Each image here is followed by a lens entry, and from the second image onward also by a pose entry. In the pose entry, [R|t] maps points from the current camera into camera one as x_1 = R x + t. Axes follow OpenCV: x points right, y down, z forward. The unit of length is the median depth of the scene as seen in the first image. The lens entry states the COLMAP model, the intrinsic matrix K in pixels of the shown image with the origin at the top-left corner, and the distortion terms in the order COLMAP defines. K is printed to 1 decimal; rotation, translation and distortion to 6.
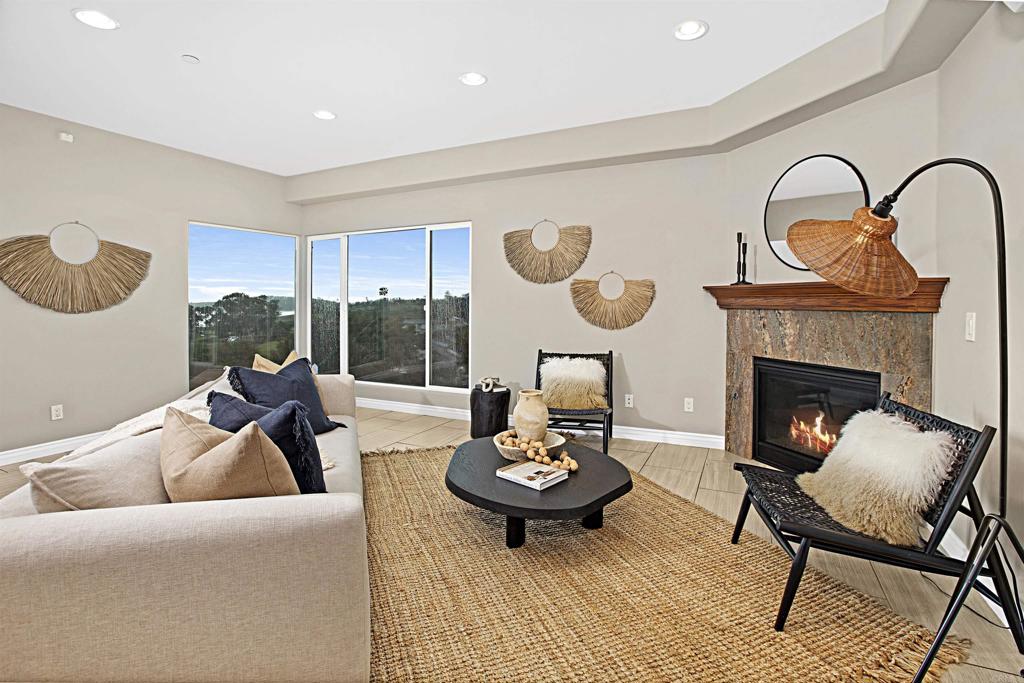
lens RADIAL K [[474.0, 0, 511.0], [0, 474.0, 284.3], [0, 0, 1]] dist [-0.049822, 0.031010]
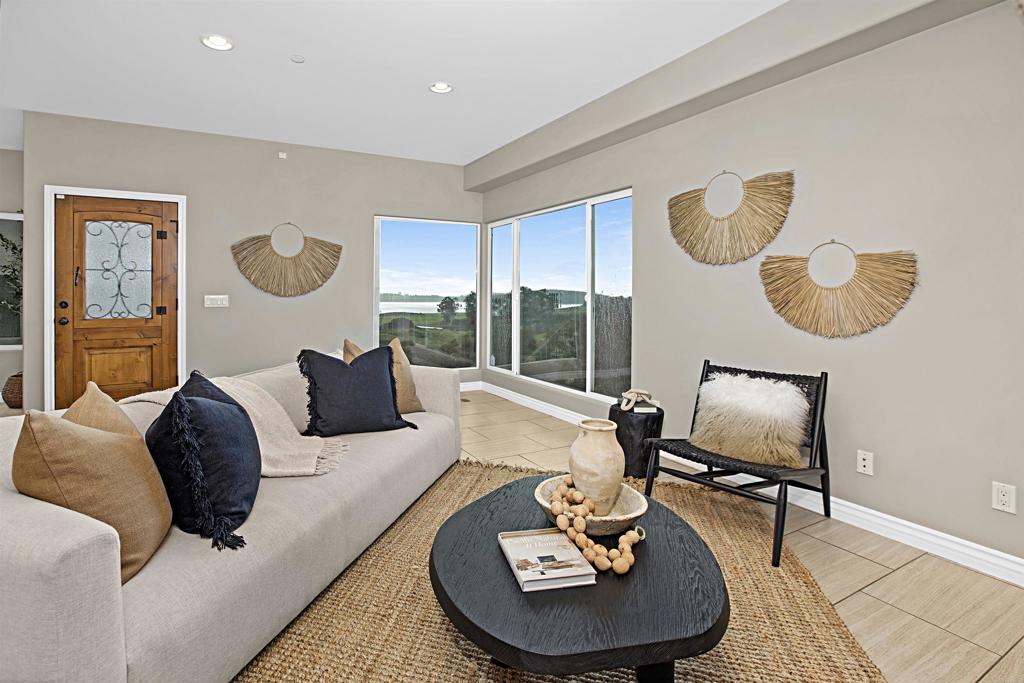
lens RADIAL K [[474.0, 0, 511.0], [0, 474.0, 284.3], [0, 0, 1]] dist [-0.049822, 0.031010]
pose [[0.818093, -0.002305, -0.575081, 0.227542], [0.008078, 0.999939, 0.007483, 0.021218], [0.575029, -0.010767, 0.818062, 0.287629]]
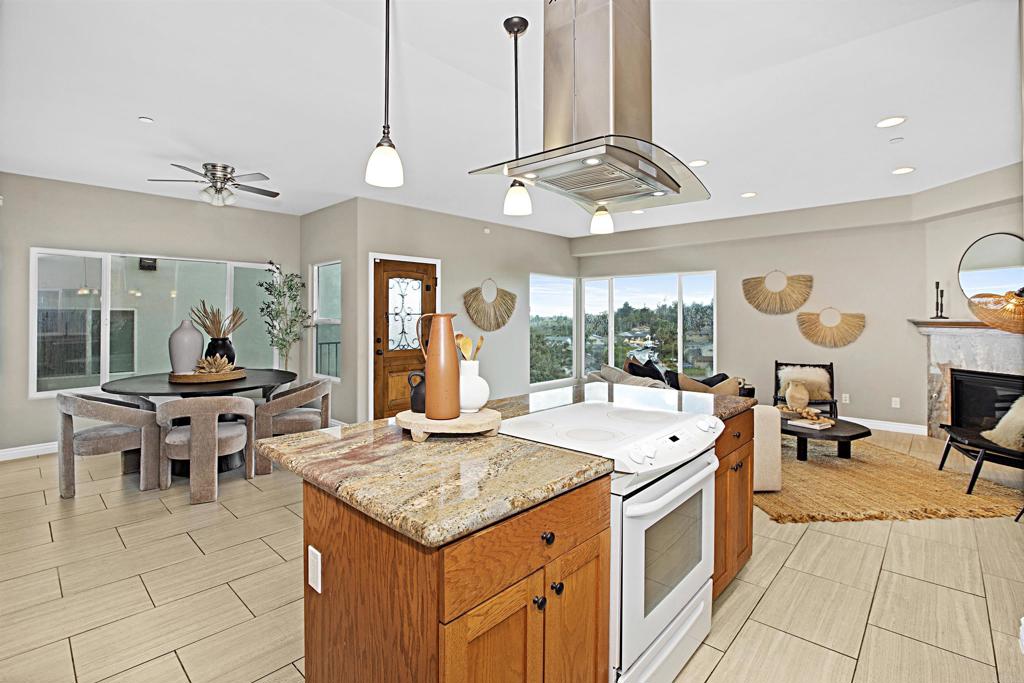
lens RADIAL K [[519.8, 0, 497.0], [0, 519.8, 290.8], [0, 0, 1]] dist [-0.001869, 0.001130]
pose [[0.972016, -0.003072, -0.234896, -0.409007], [-0.001040, 0.999848, -0.017377, -0.049512], [0.234914, 0.017135, 0.971865, -0.782896]]
